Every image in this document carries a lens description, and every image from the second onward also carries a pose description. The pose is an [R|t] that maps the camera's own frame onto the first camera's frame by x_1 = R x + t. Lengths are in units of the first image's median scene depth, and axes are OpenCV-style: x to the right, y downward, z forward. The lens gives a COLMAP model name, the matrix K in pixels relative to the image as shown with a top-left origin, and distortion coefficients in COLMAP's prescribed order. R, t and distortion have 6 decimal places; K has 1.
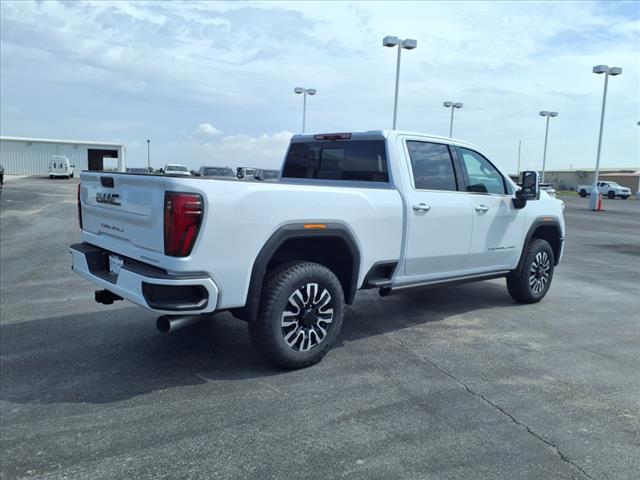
lens RADIAL K [[535.4, 0, 320.0], [0, 535.4, 240.0], [0, 0, 1]] dist [0.027437, -0.005079]
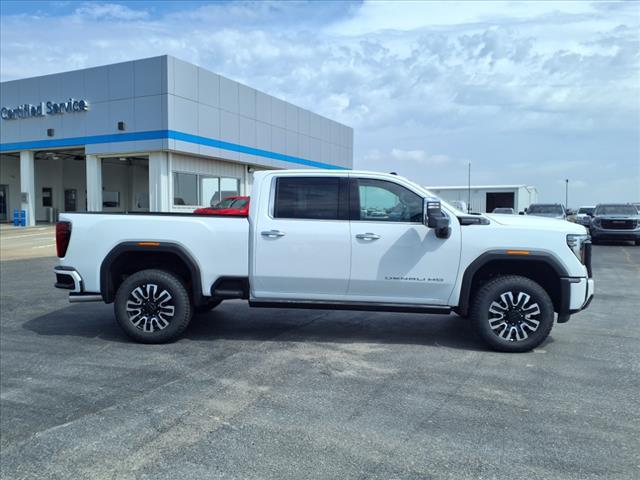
lens RADIAL K [[544.0, 0, 320.0], [0, 544.0, 240.0], [0, 0, 1]] dist [-0.005029, -0.002793]
pose [[0.686867, 0.005077, -0.726766, 1.139545], [-0.062447, 0.996690, -0.052056, 0.008671], [0.724096, 0.081140, 0.684910, 0.273955]]
